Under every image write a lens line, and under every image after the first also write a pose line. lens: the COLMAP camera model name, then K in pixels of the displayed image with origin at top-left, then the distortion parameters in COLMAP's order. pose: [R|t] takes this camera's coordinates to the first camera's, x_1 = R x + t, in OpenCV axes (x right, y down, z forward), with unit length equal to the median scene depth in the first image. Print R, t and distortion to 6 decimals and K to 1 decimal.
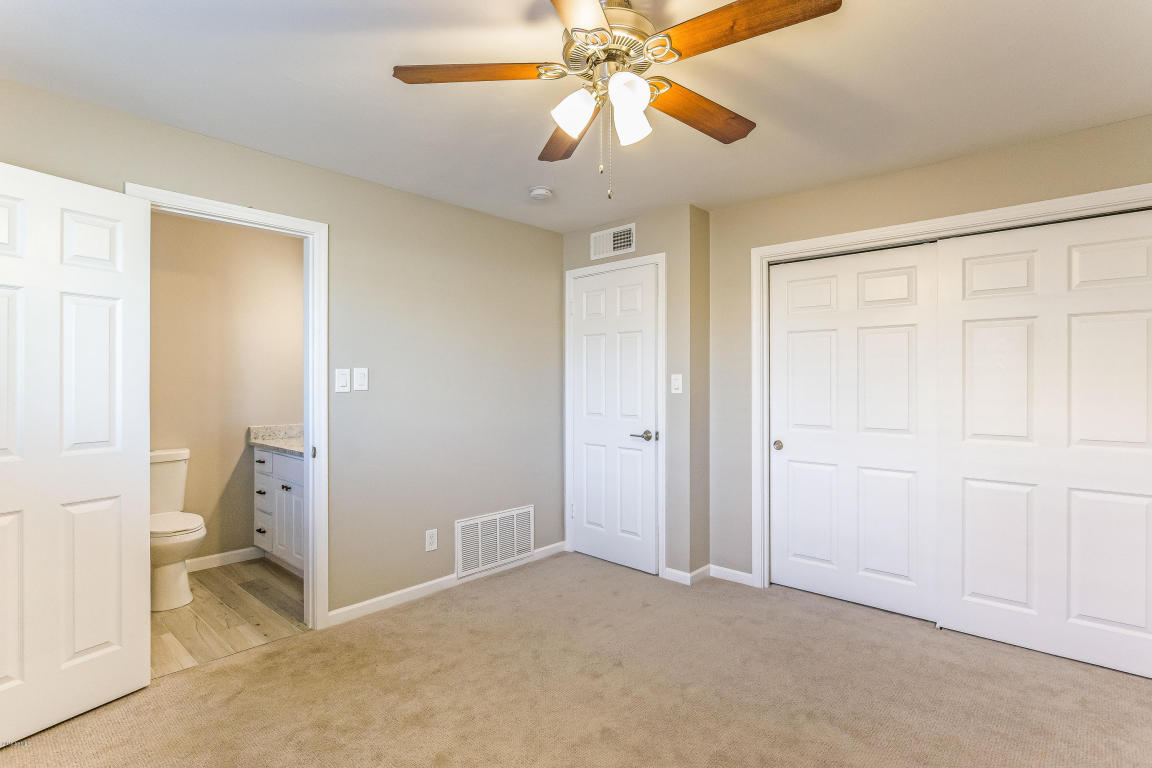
lens RADIAL K [[563.0, 0, 576.2], [0, 563.0, 375.6], [0, 0, 1]] dist [-0.010354, 0.000858]
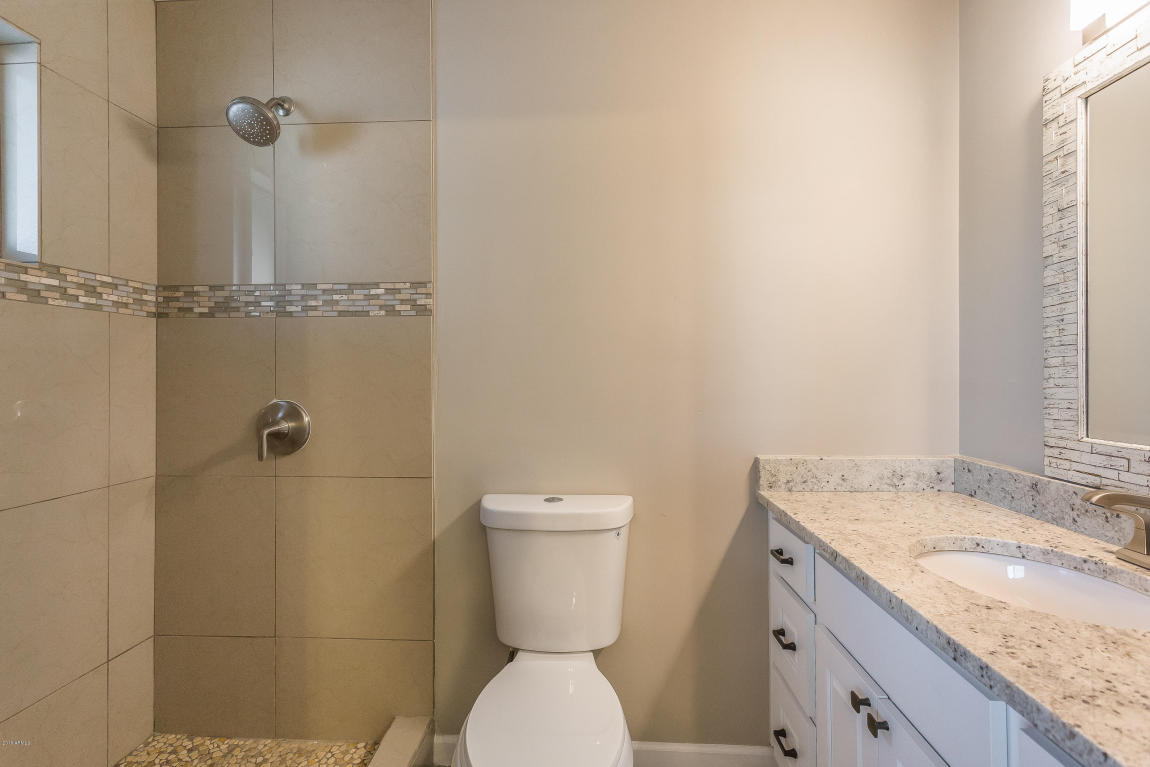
lens RADIAL K [[562.0, 0, 575.2], [0, 562.0, 375.1], [0, 0, 1]] dist [-0.010354, 0.000858]
pose [[0.651024, 0.002297, -0.759054, -0.363833], [0.005262, 0.999958, 0.007539, 0.026880], [0.759039, -0.008903, 0.650985, 0.643439]]
